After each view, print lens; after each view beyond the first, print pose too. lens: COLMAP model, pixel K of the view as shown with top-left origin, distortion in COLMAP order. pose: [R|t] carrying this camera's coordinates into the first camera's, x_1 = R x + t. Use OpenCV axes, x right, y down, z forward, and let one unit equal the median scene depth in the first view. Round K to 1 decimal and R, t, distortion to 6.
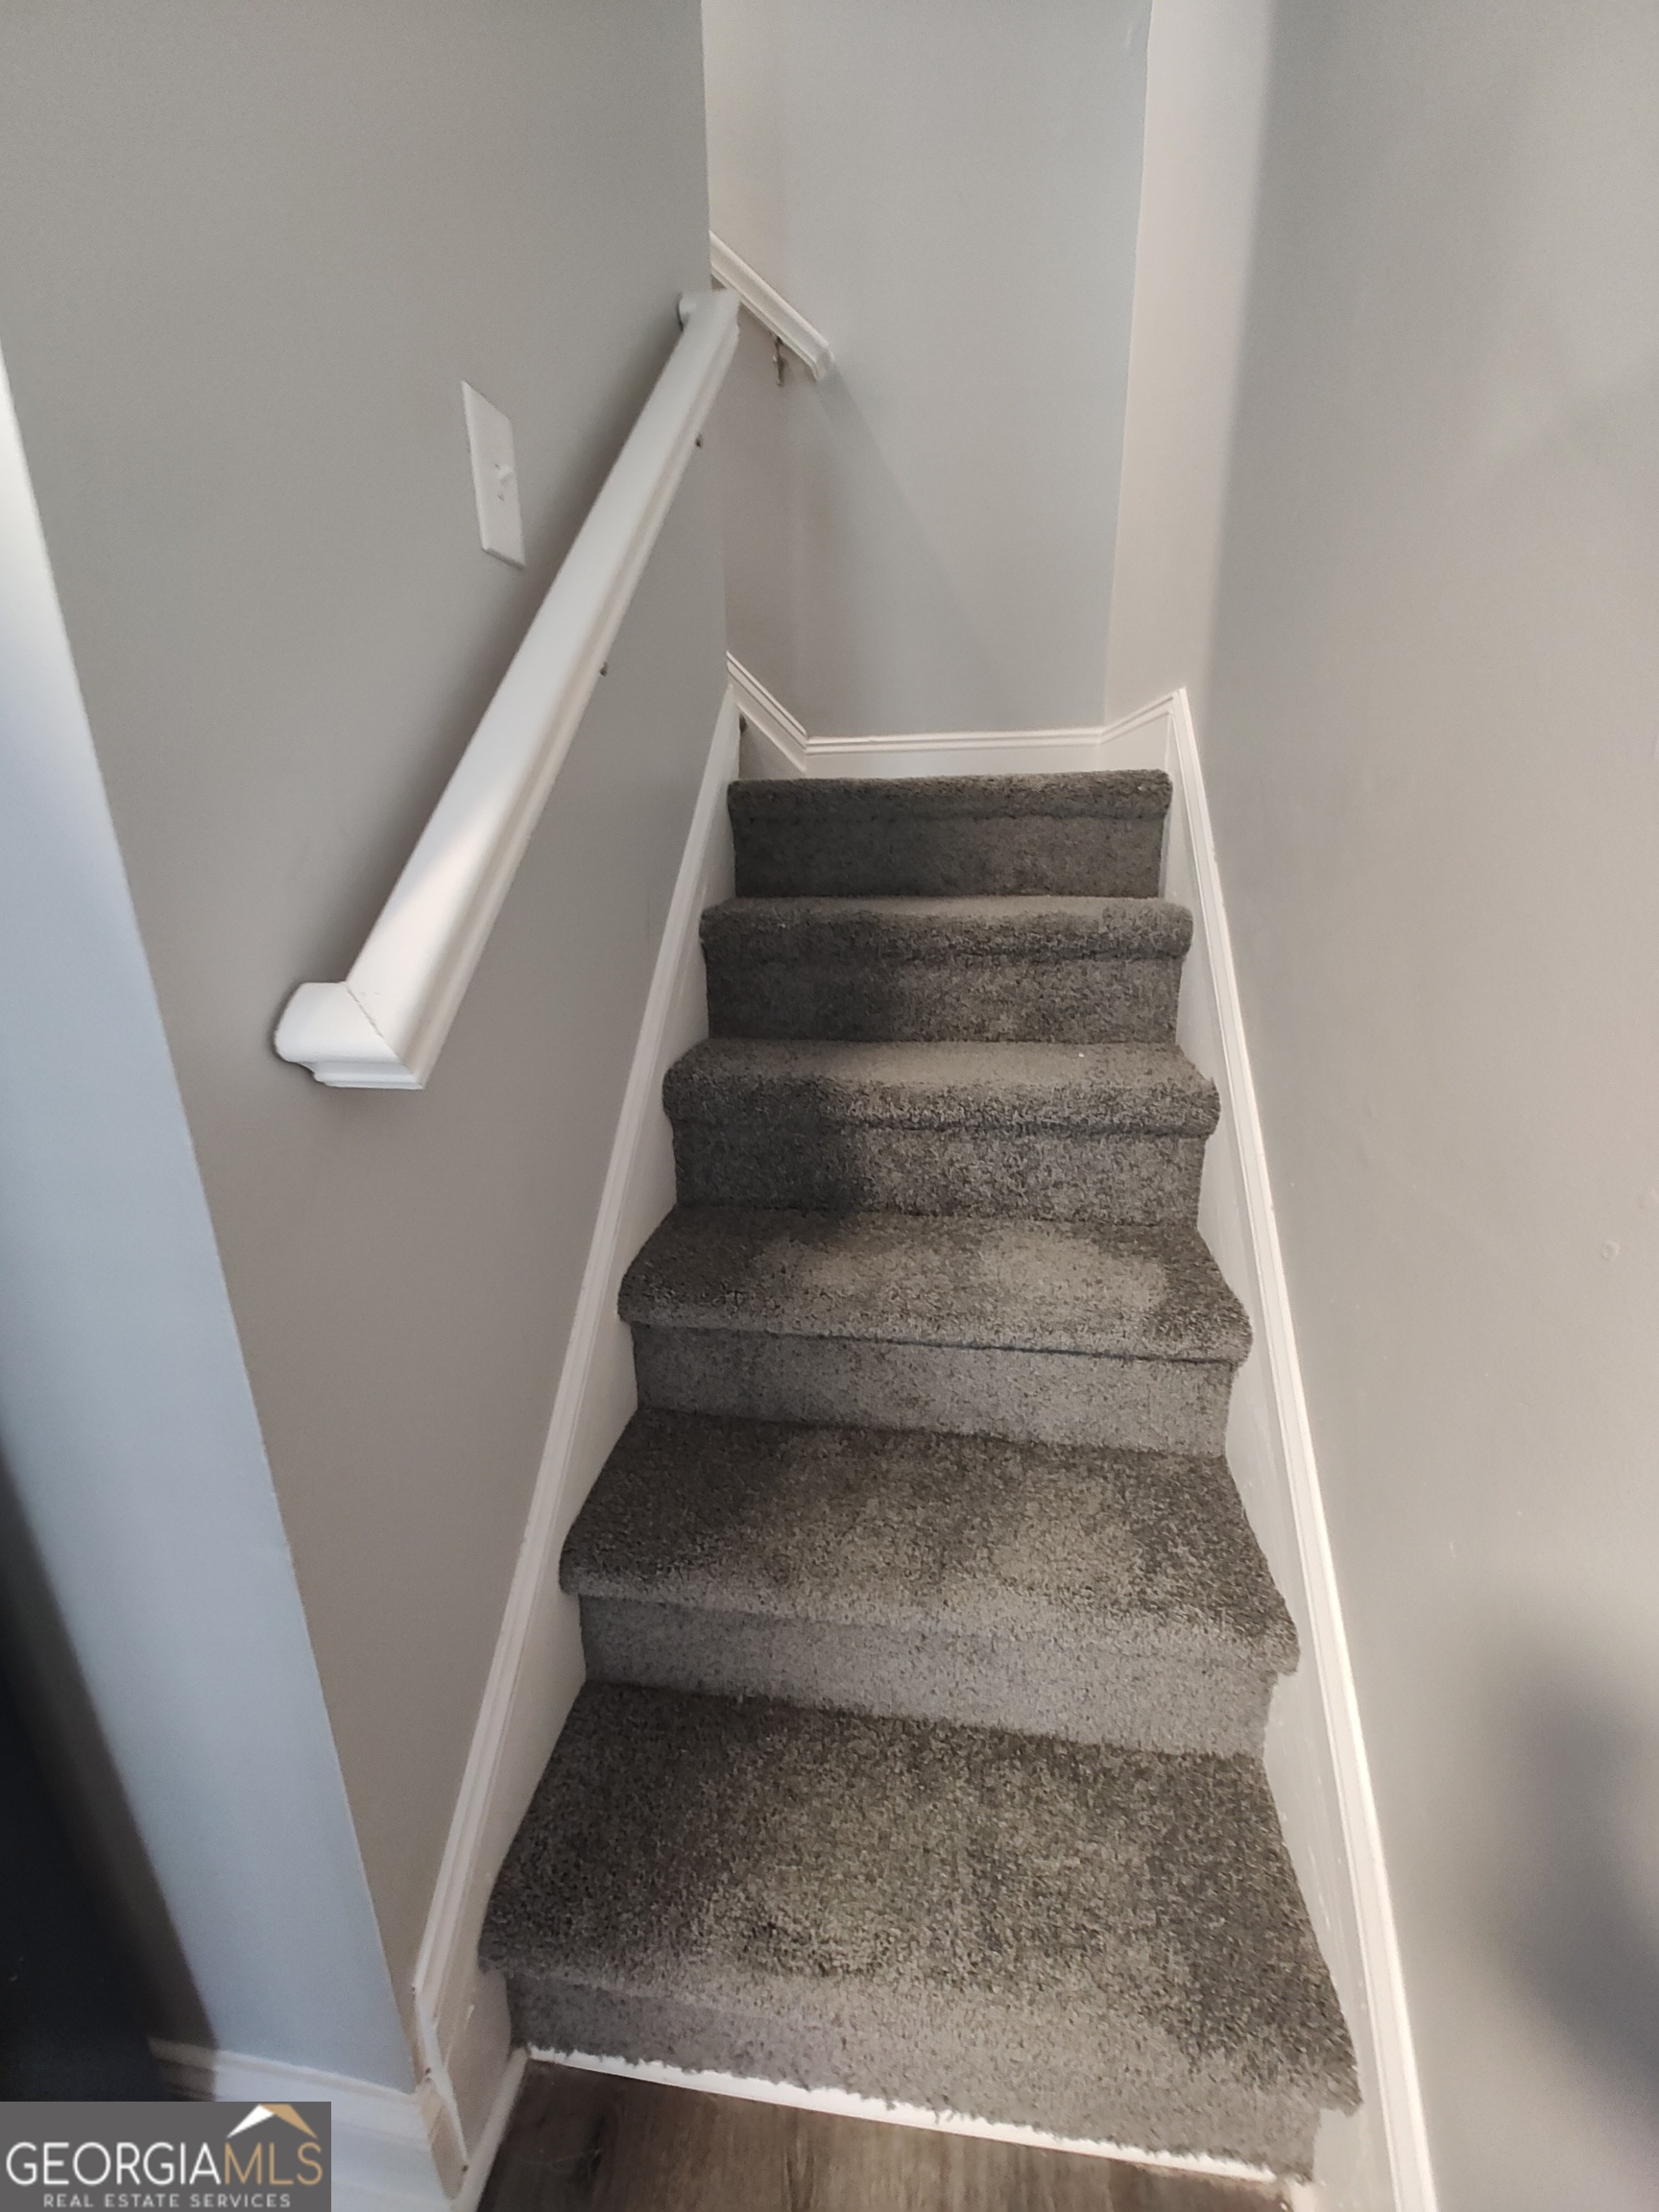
lens RADIAL K [[905.8, 0, 805.7], [0, 905.8, 1106.6], [0, 0, 1]] dist [-0.013750, -0.000647]
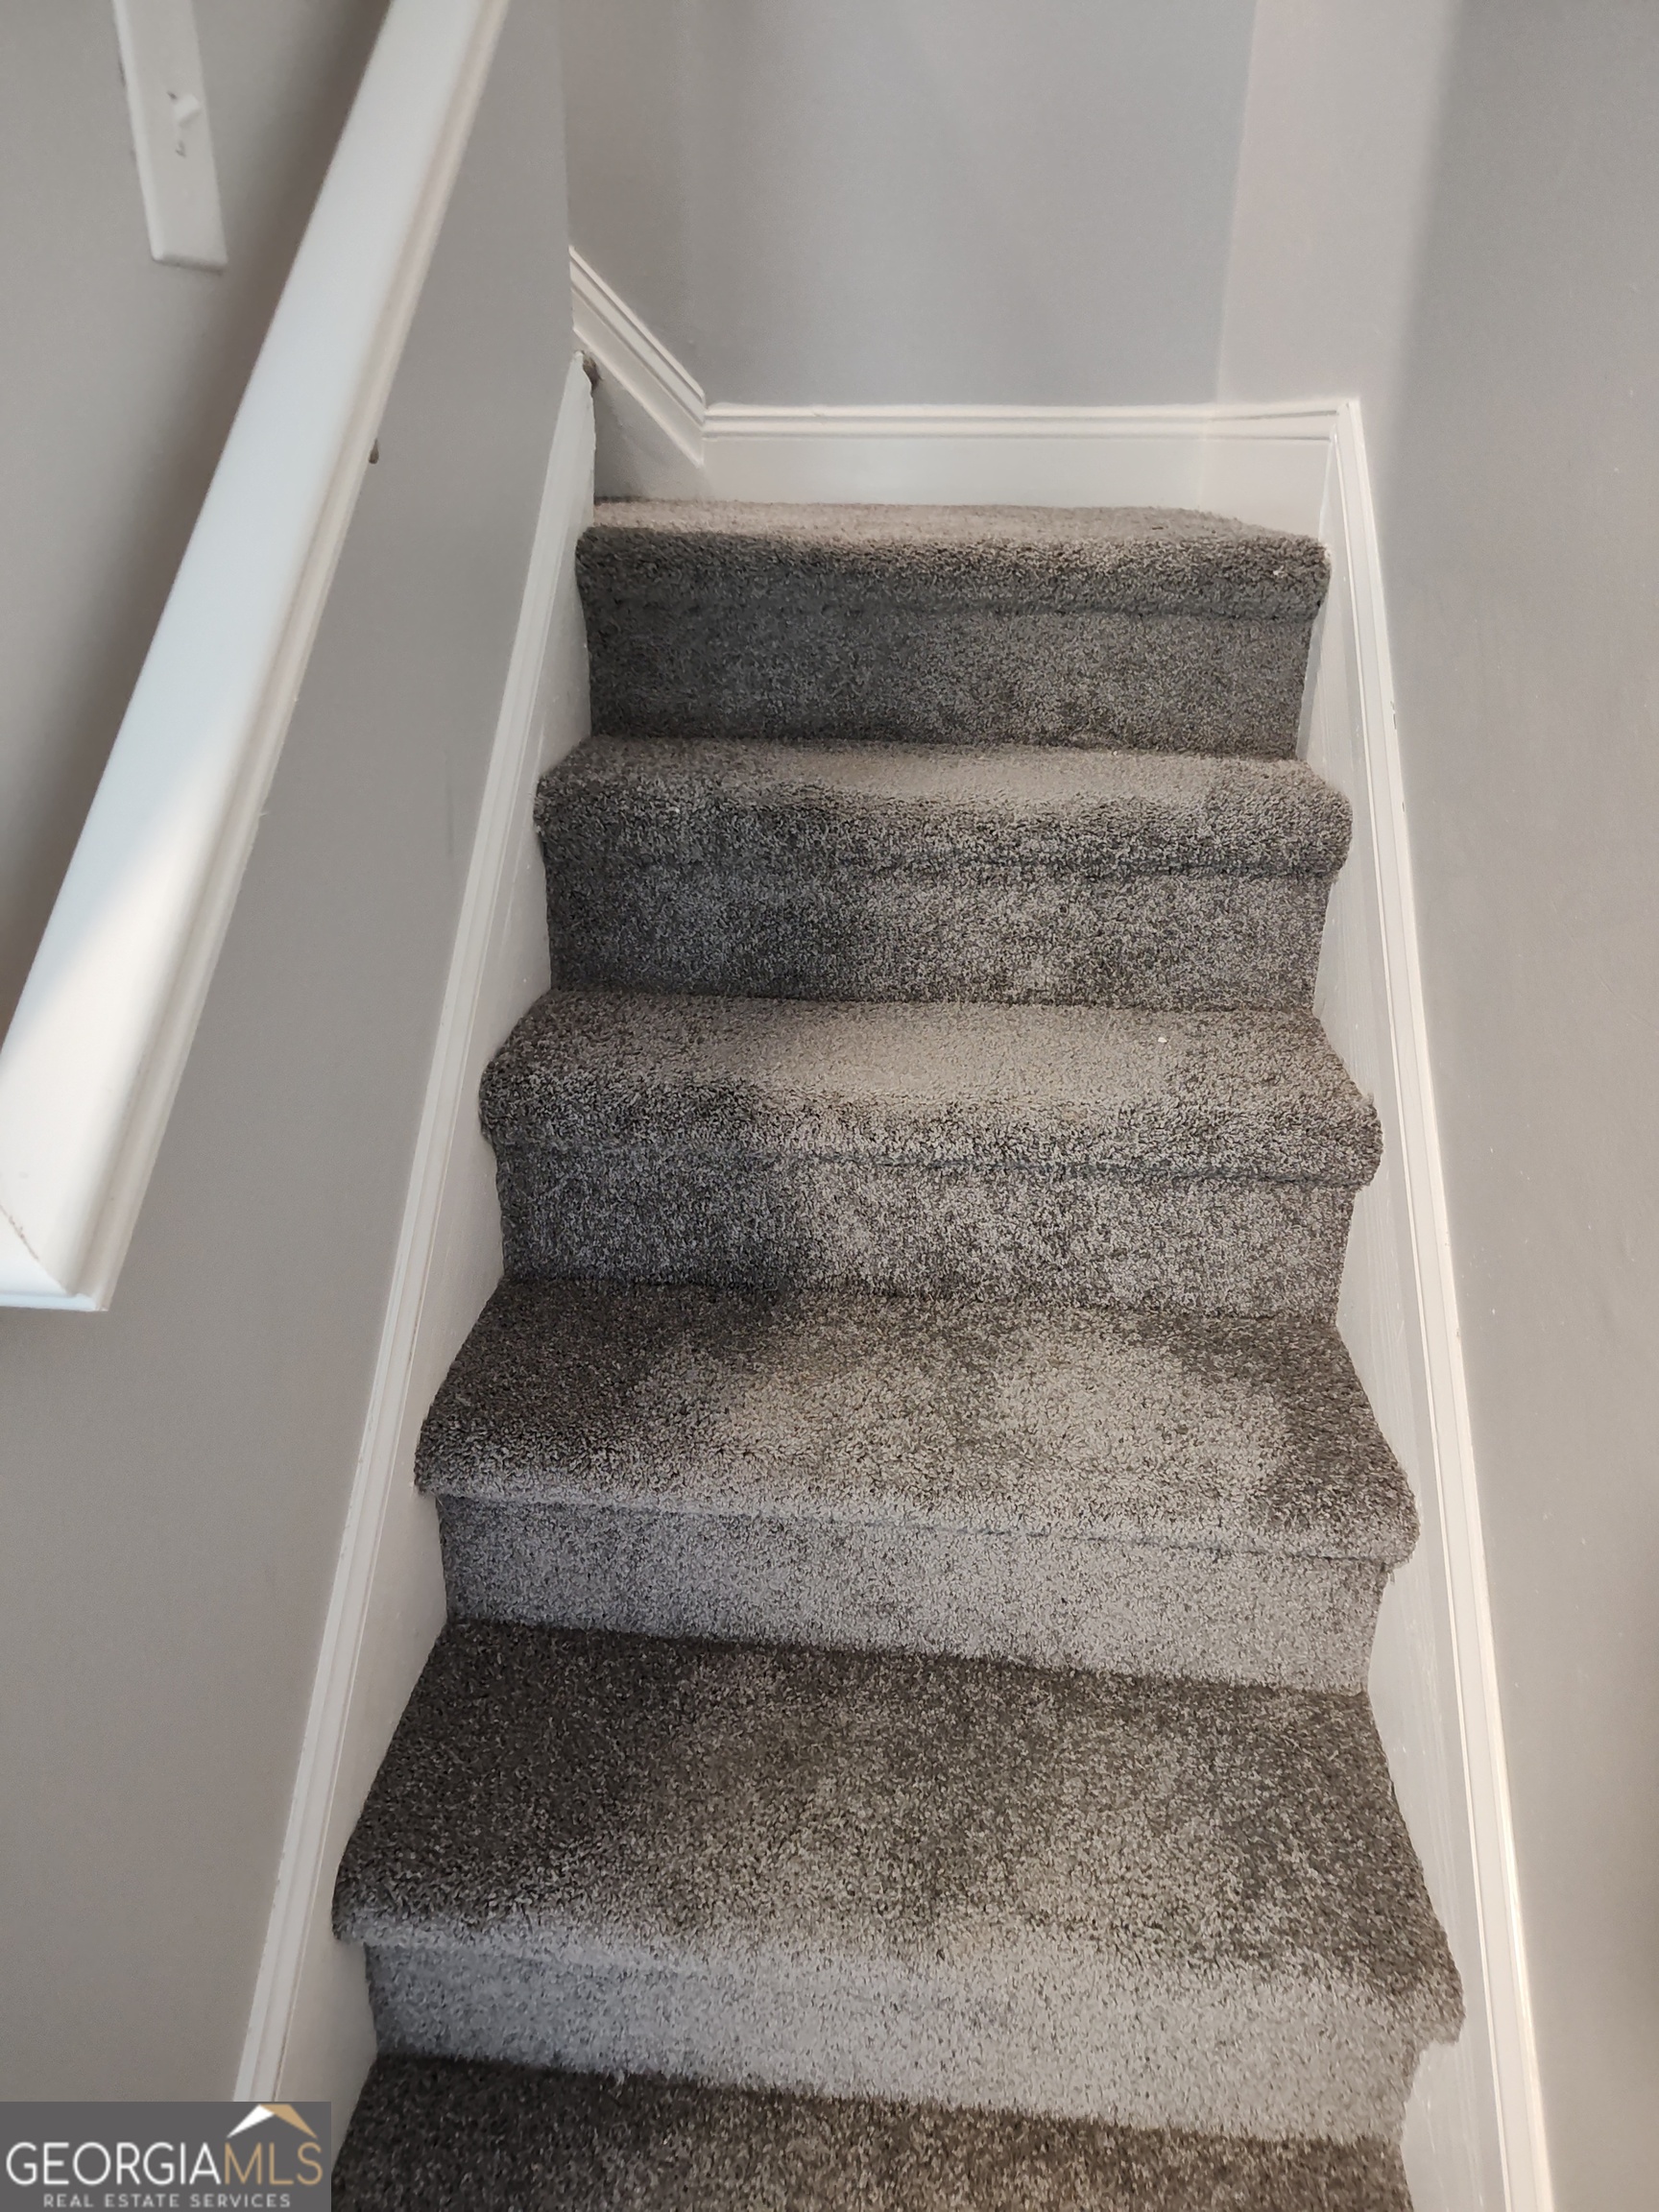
lens RADIAL K [[1498.9, 0, 761.4], [0, 1498.9, 975.4], [0, 0, 1]] dist [0.040764, -0.052573]
pose [[0.998084, -0.000404, 0.061871, -0.034672], [-0.006549, 0.993671, 0.112137, -0.231829], [-0.061524, -0.112328, 0.991765, 0.004298]]
